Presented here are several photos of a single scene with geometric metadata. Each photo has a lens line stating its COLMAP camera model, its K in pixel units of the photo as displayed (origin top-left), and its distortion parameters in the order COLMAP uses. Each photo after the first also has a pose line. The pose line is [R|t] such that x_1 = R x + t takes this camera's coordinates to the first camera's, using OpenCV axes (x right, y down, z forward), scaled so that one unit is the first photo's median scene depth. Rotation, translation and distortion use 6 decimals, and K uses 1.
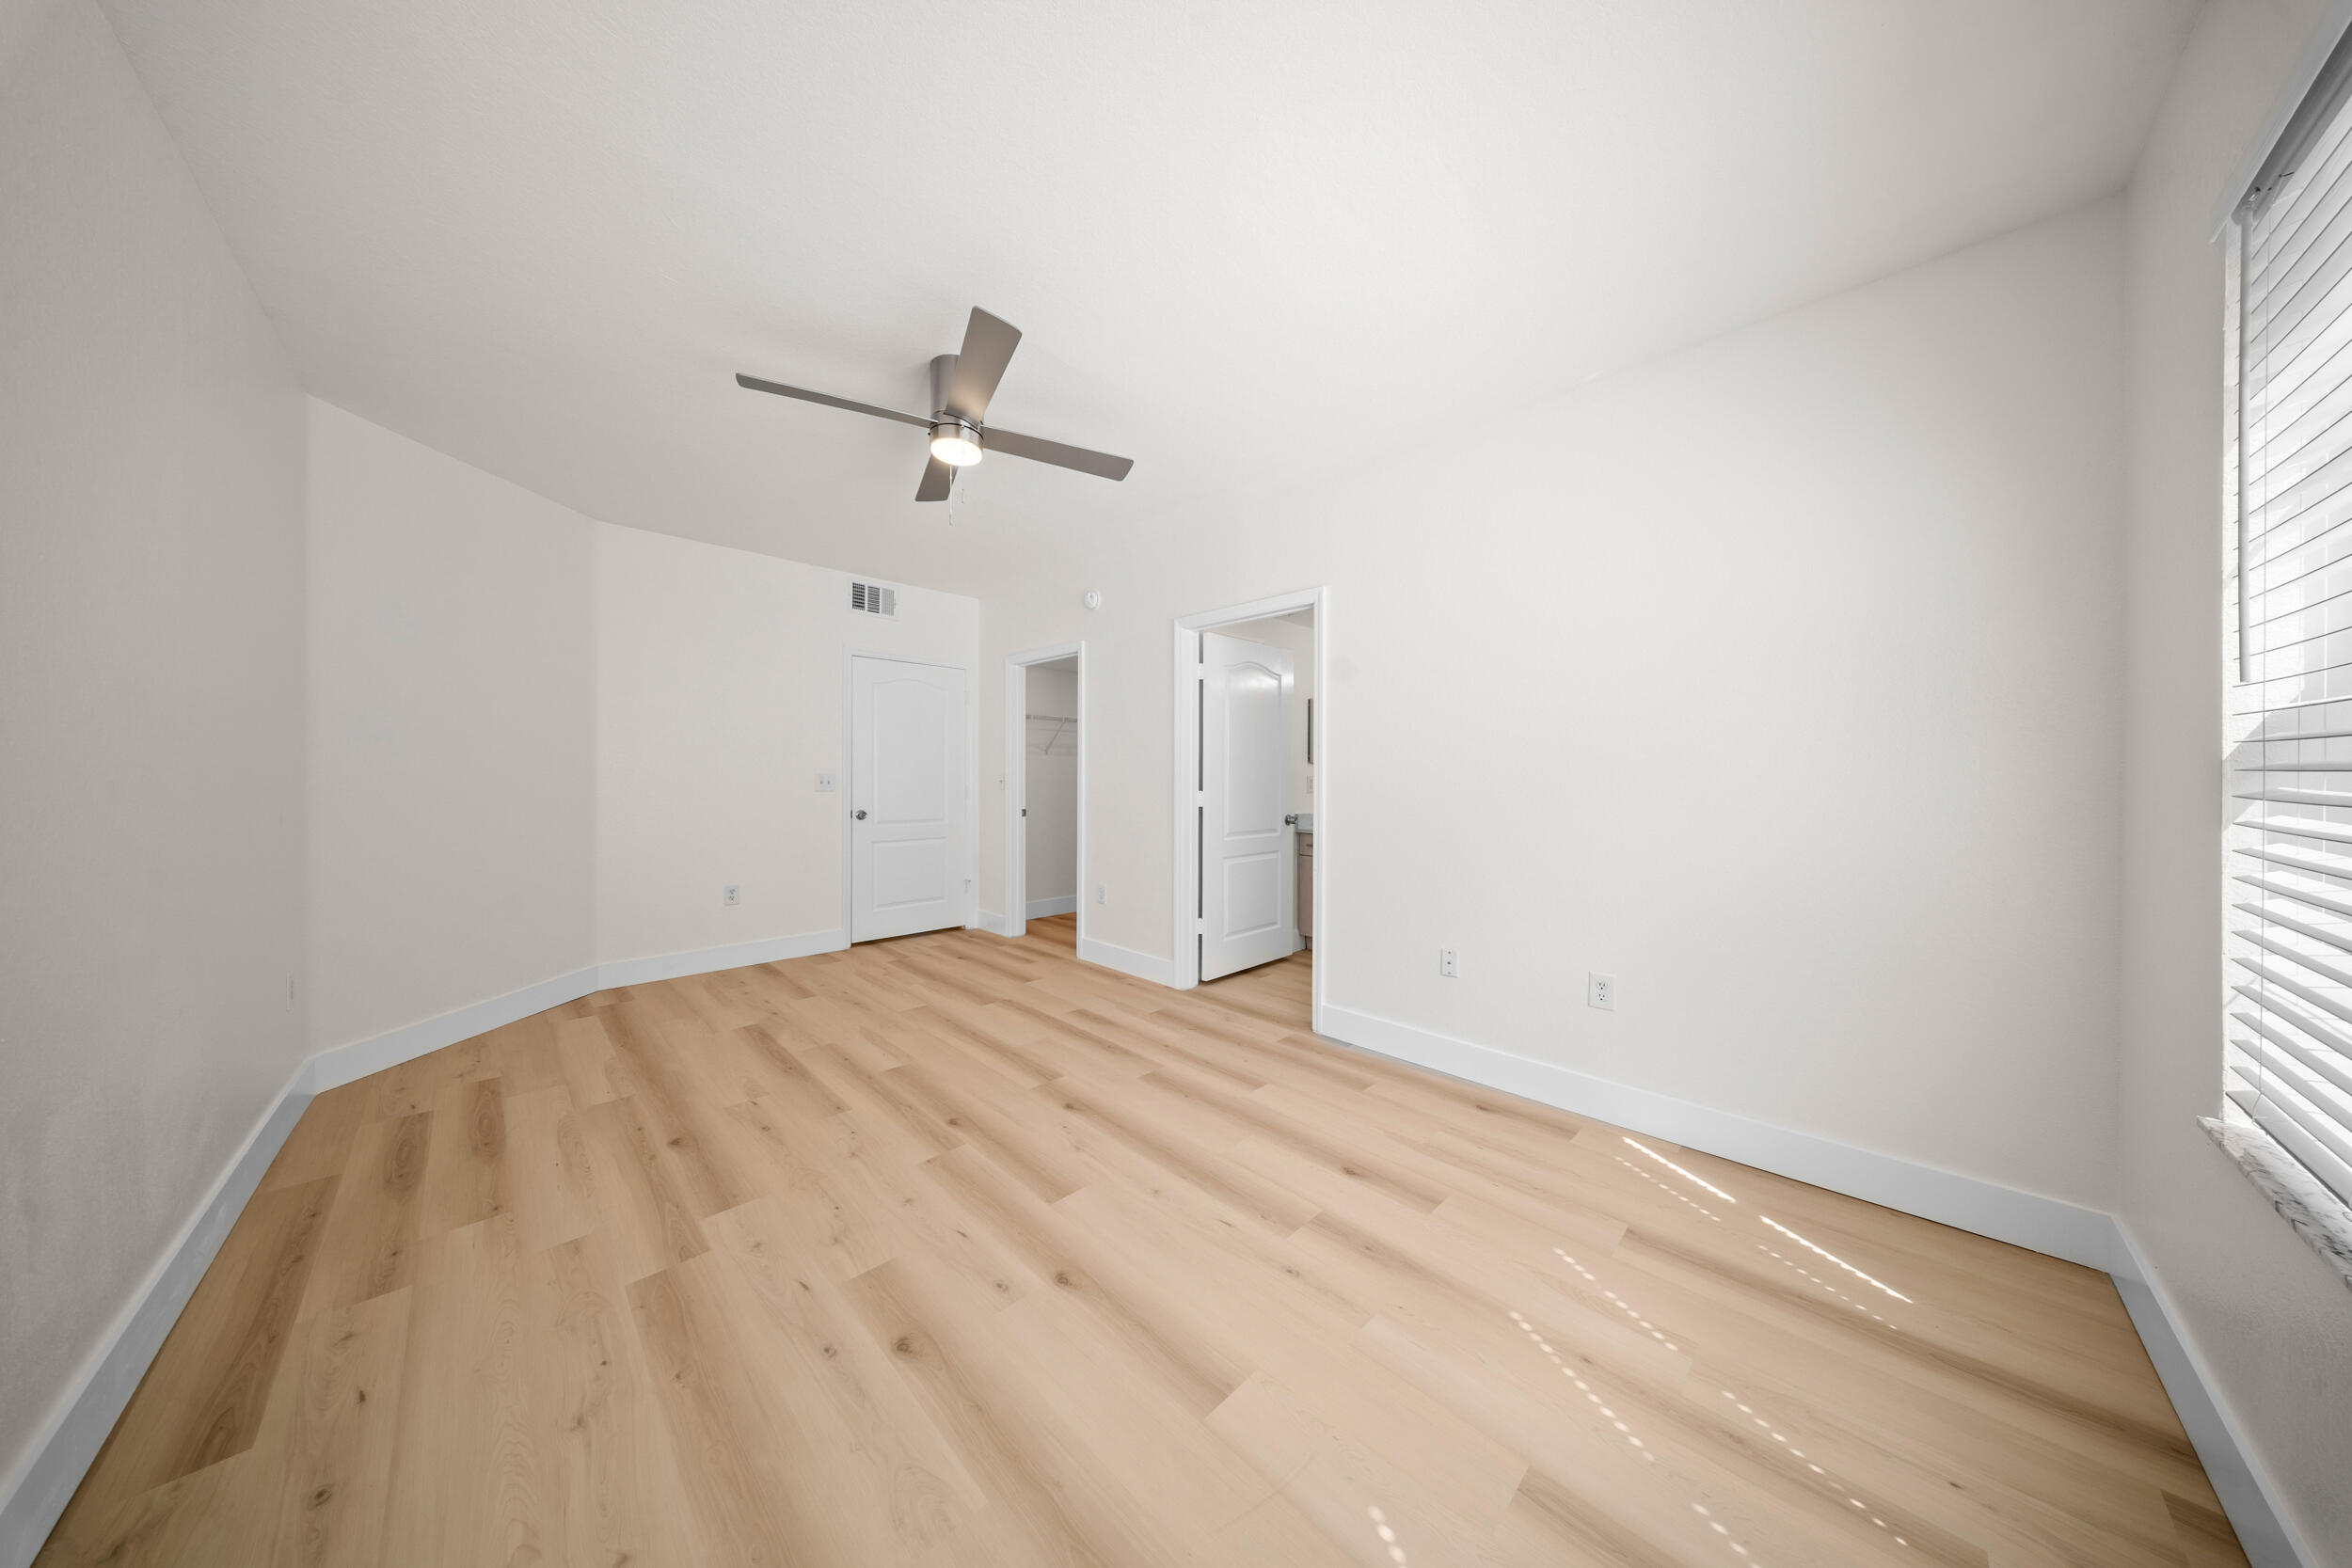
lens RADIAL K [[708.9, 0, 1189.0], [0, 708.9, 782.4], [0, 0, 1]] dist [-0.000679, -0.000096]
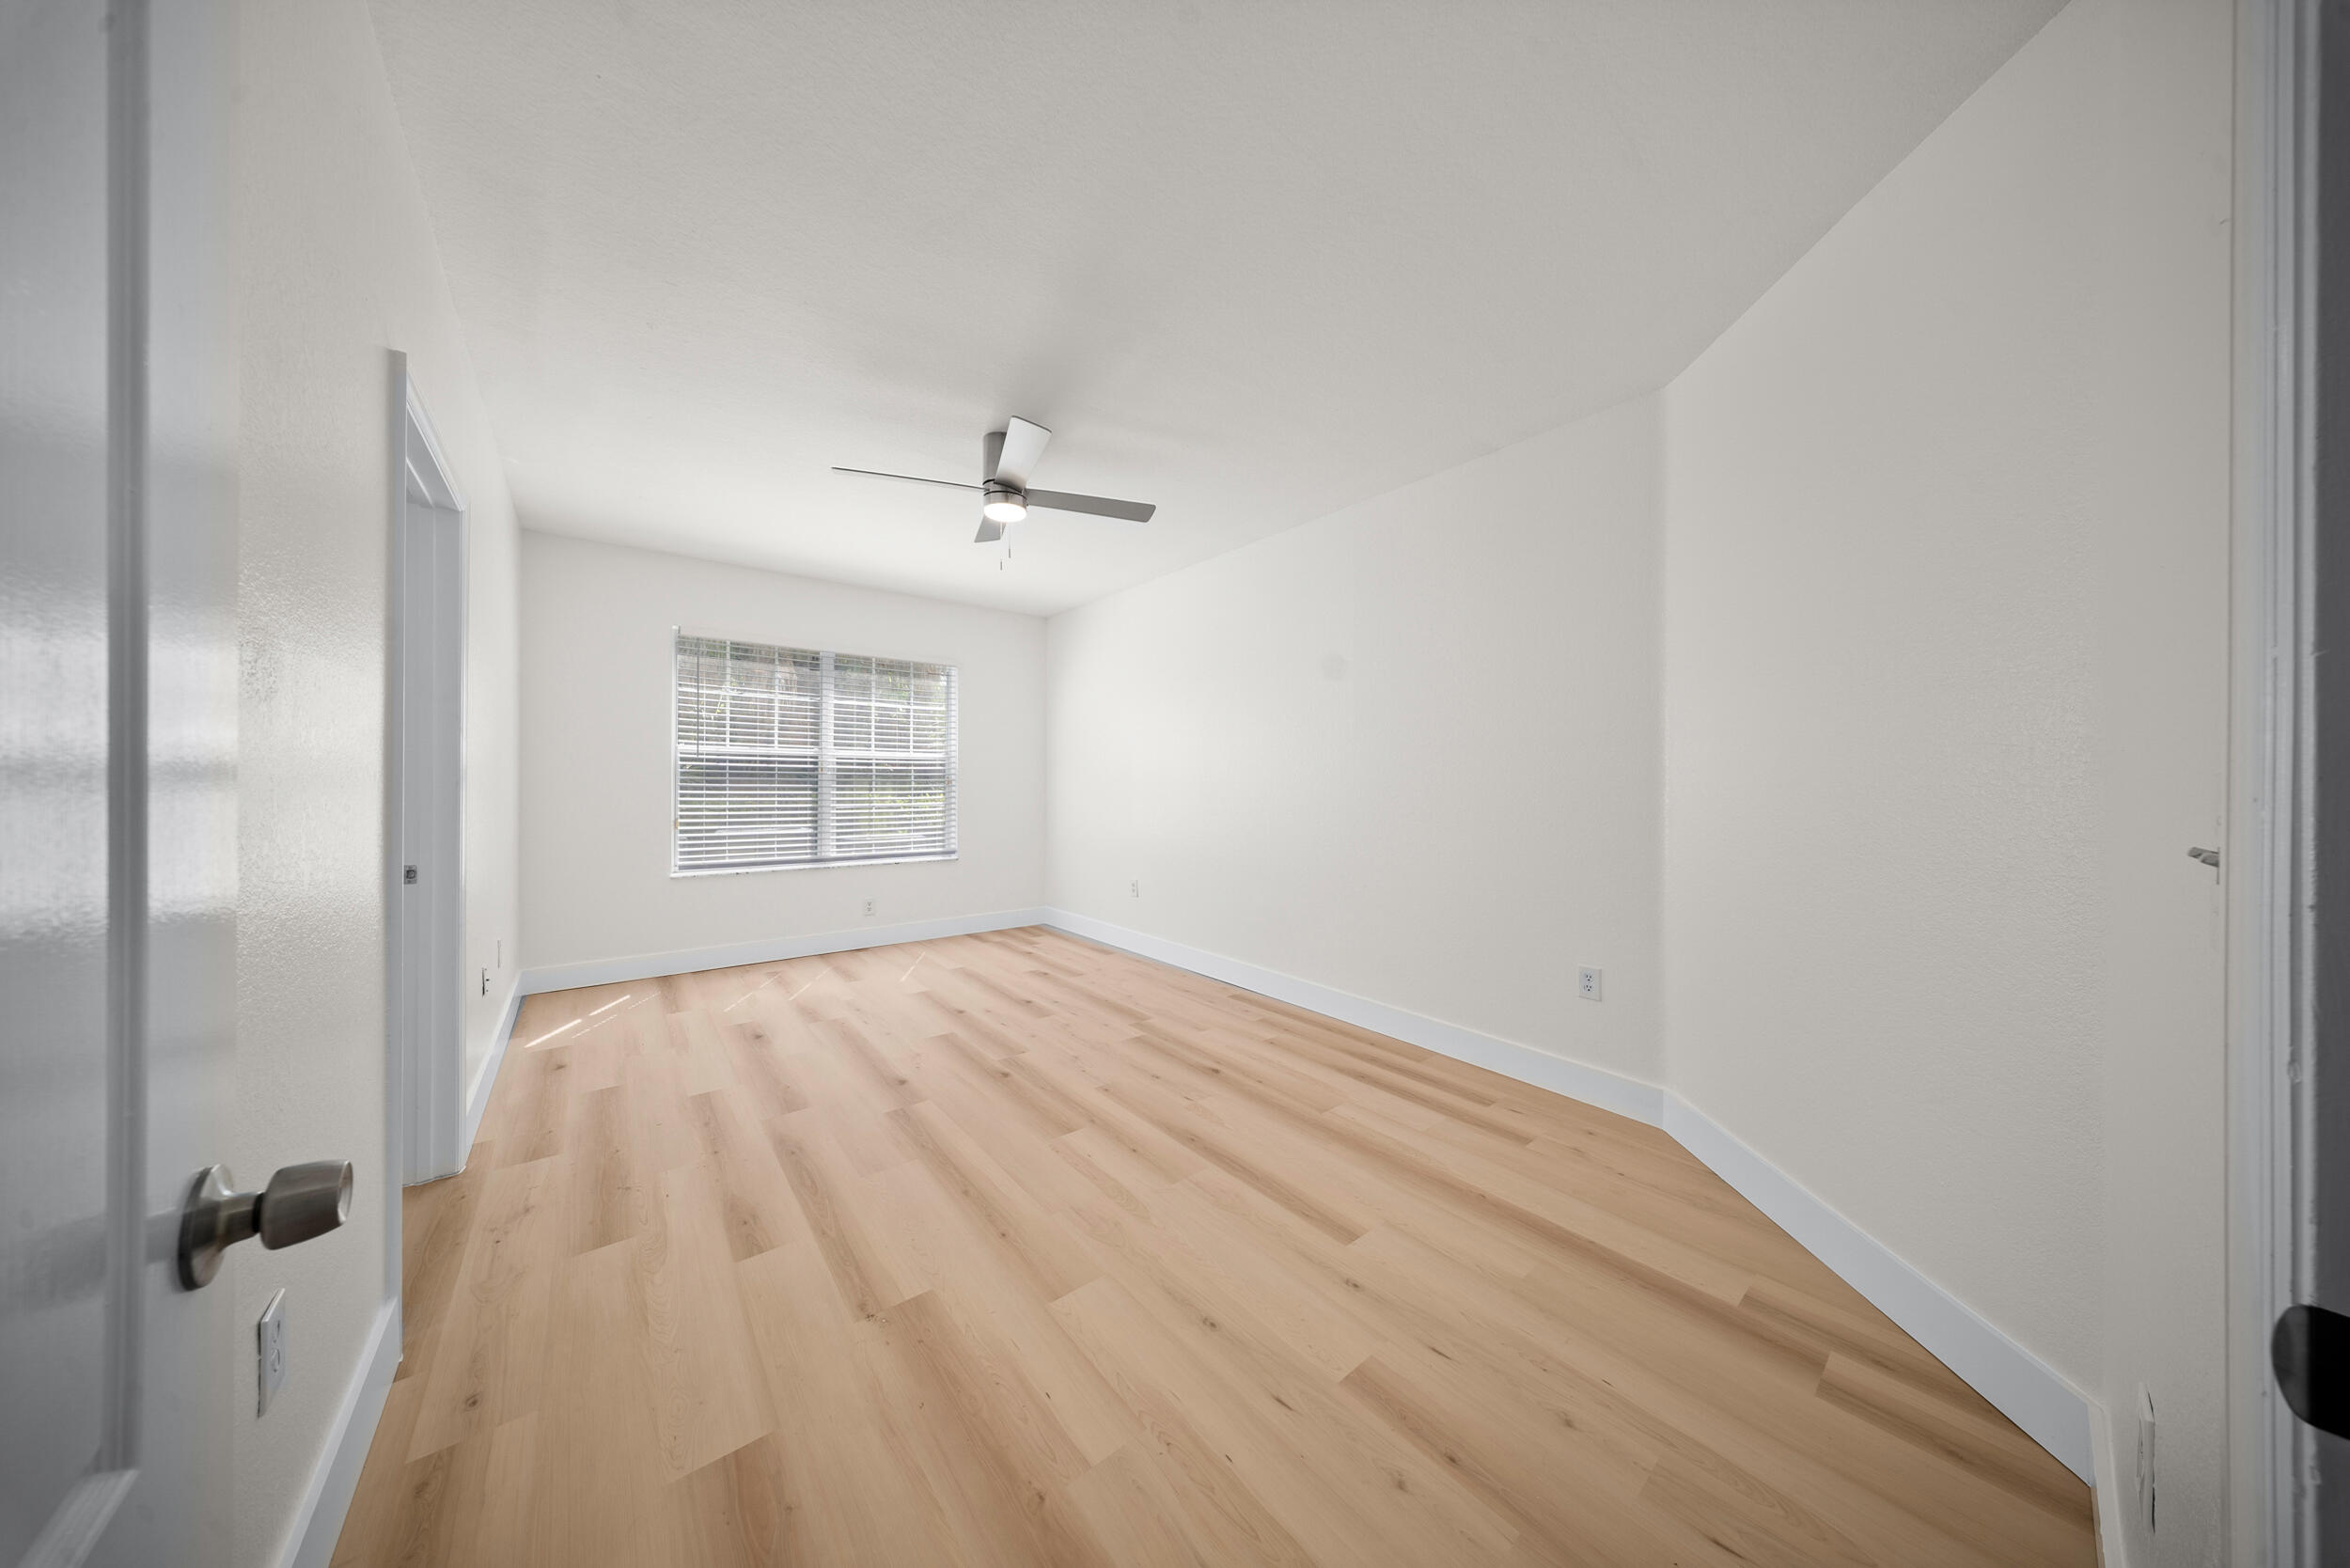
lens RADIAL K [[708.4, 0, 1188.0], [0, 708.4, 782.4], [0, 0, 1]] dist [-0.000679, -0.000096]
pose [[-0.995805, -0.007756, 0.091177, -0.615639], [-0.007214, 0.999954, 0.006272, -0.018179], [-0.091221, 0.005588, -0.995815, 1.782849]]
